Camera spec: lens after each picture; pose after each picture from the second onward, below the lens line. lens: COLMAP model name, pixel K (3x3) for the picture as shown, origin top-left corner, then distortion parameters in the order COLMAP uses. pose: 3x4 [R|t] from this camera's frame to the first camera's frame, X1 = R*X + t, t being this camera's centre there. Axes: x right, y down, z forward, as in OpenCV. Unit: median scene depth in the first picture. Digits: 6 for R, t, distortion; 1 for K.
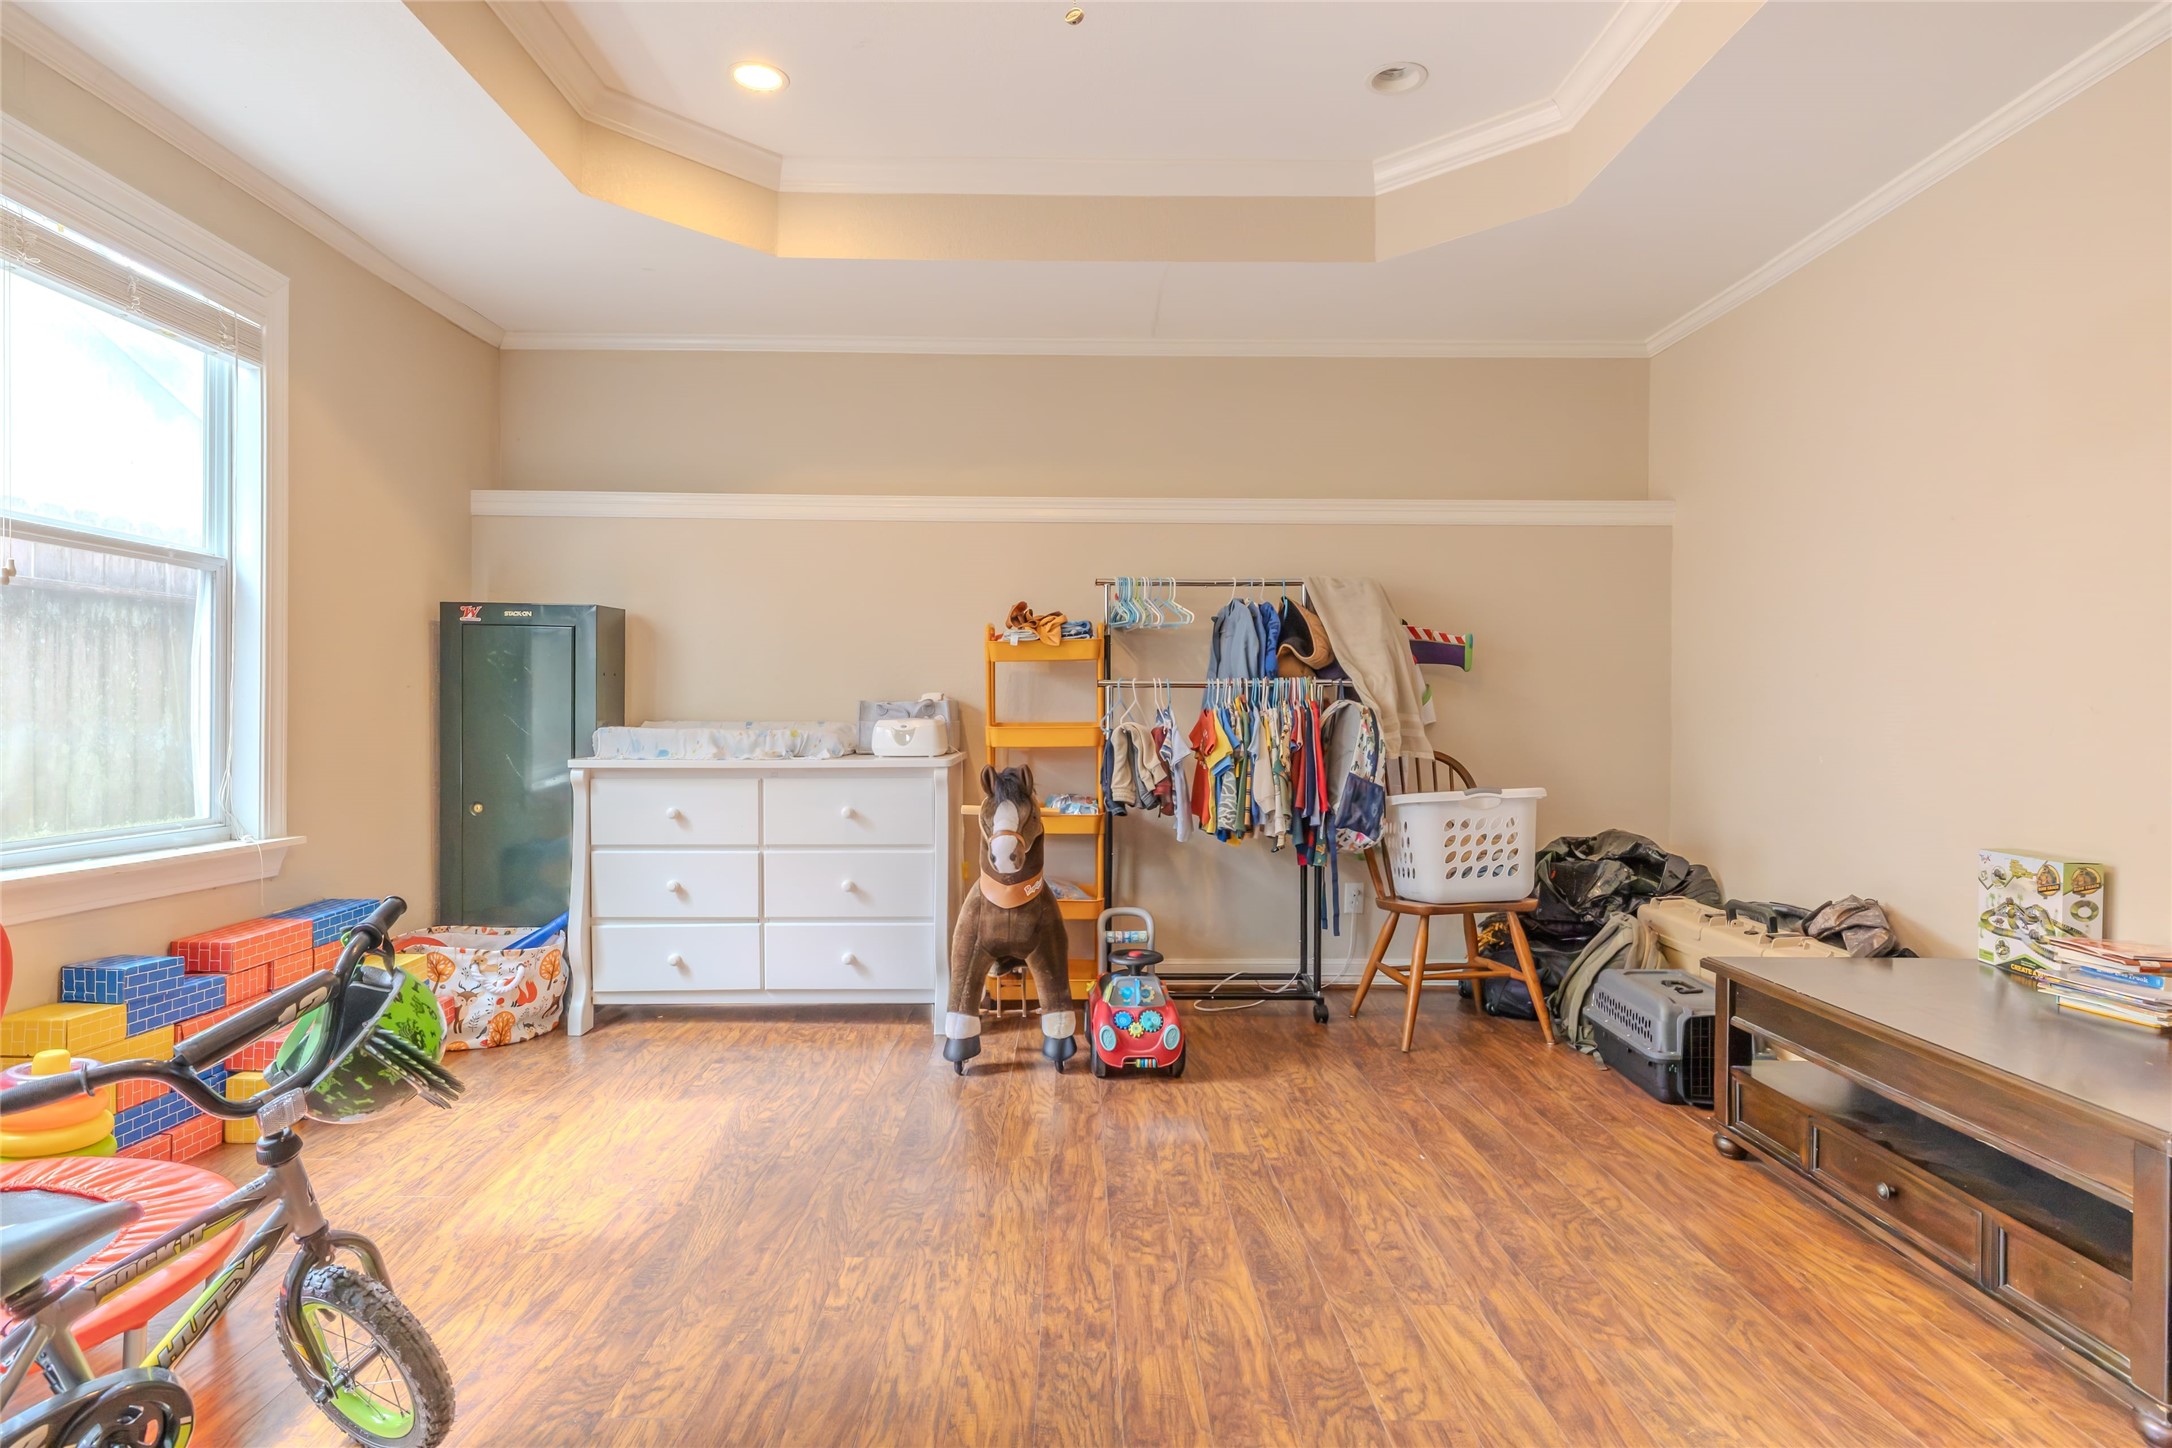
lens RADIAL K [[1182.6, 0, 1072.6], [0, 1182.6, 720.1], [0, 0, 1]] dist [-0.002769, 0.000237]
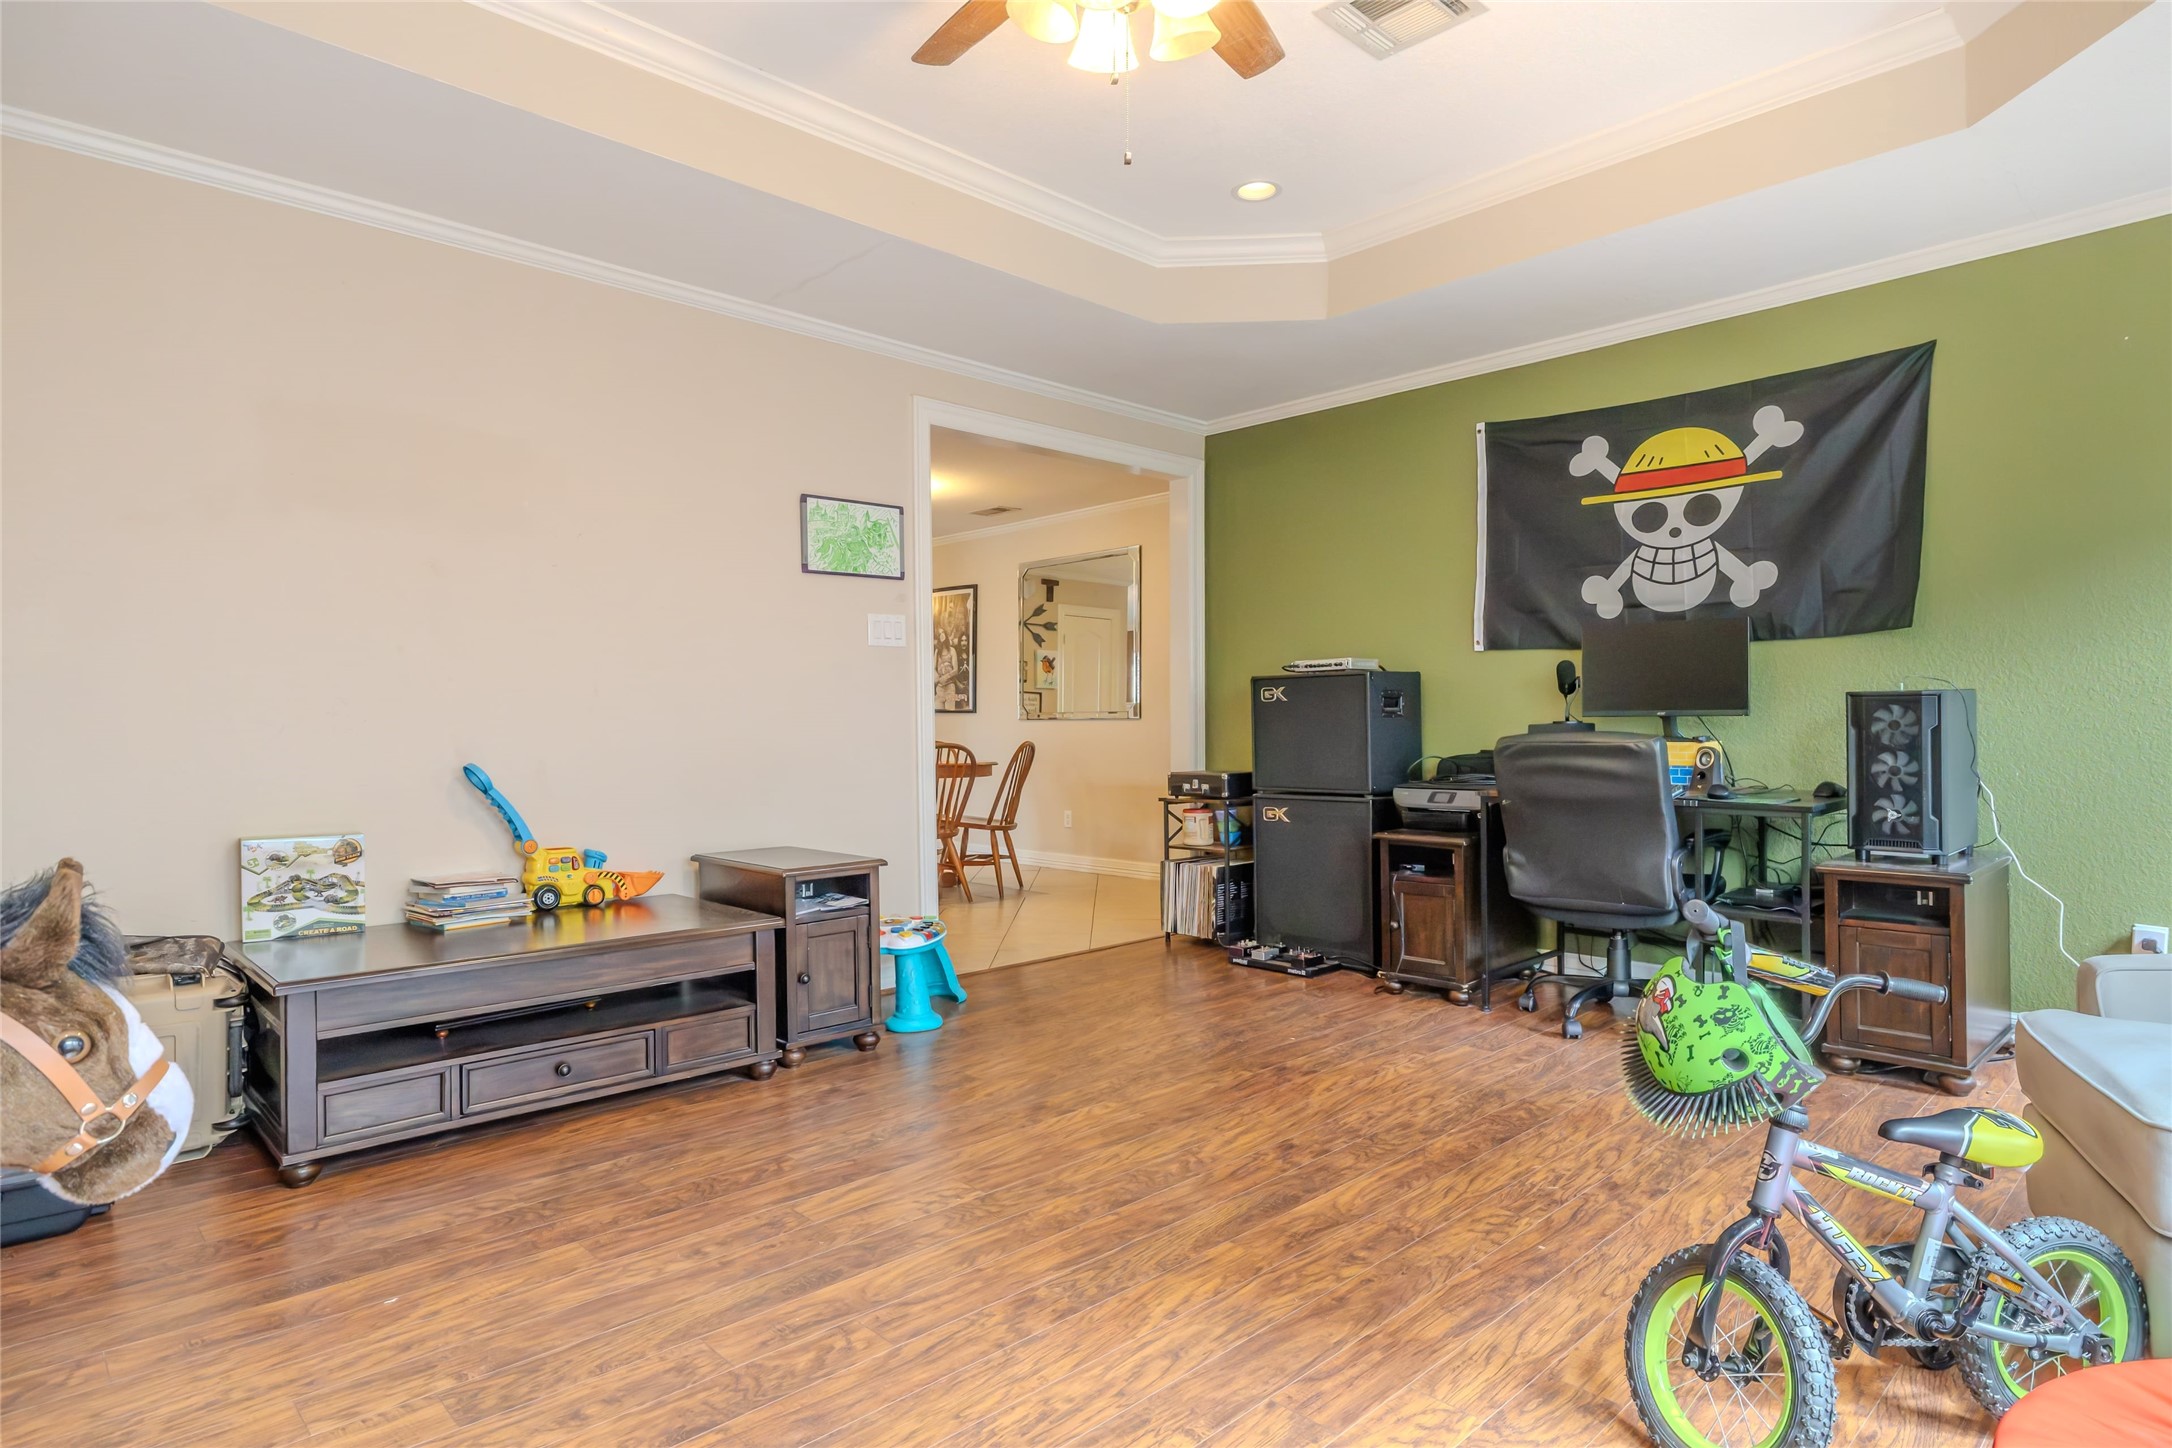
lens RADIAL K [[1182.6, 0, 1072.0], [0, 1182.6, 721.8], [0, 0, 1]] dist [-0.002769, 0.000237]
pose [[-0.688360, 0.001833, 0.725367, -0.606394], [0.004649, 0.999987, 0.001885, 0.002178], [-0.725354, 0.004670, -0.688360, 1.330869]]
